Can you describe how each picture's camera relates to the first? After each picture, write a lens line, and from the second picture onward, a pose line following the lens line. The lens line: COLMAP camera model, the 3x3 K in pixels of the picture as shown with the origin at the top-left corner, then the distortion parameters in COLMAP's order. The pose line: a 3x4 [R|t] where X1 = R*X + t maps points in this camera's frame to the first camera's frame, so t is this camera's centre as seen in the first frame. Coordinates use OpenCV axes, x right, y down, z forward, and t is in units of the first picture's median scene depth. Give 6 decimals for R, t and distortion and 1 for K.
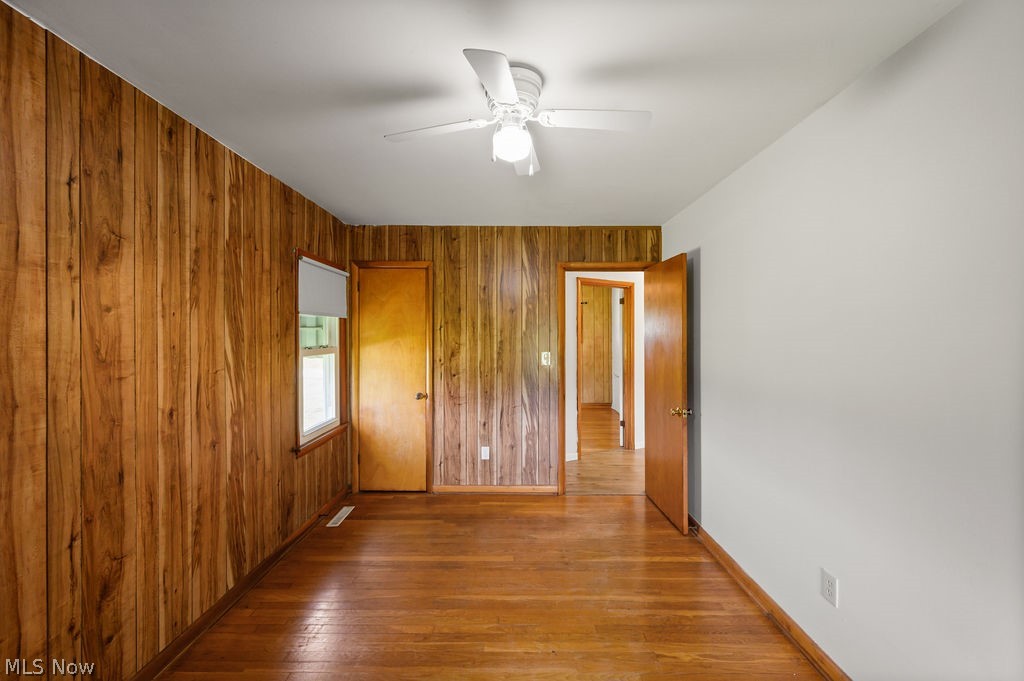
lens RADIAL K [[407.1, 0, 510.8], [0, 407.1, 331.3], [0, 0, 1]] dist [-0.001431, -0.000272]
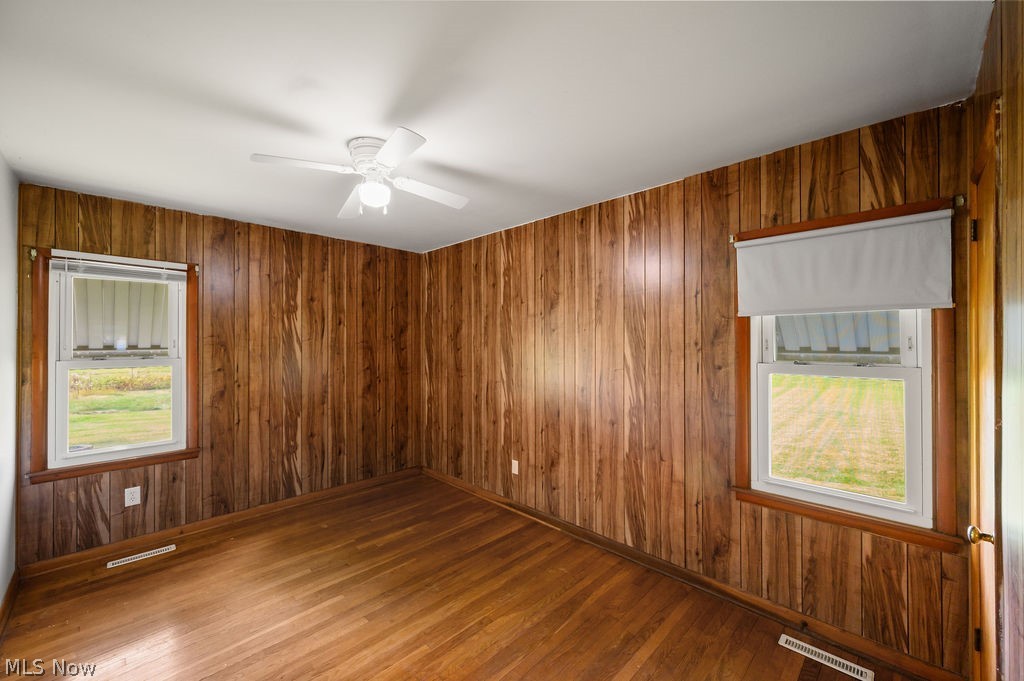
lens RADIAL K [[407.1, 0, 510.8], [0, 407.1, 331.3], [0, 0, 1]] dist [-0.001431, -0.000272]
pose [[-0.708244, -0.006805, -0.705935, 0.504431], [0.012582, 0.999673, -0.022260, -0.003728], [0.705856, -0.024648, -0.707926, 1.818325]]
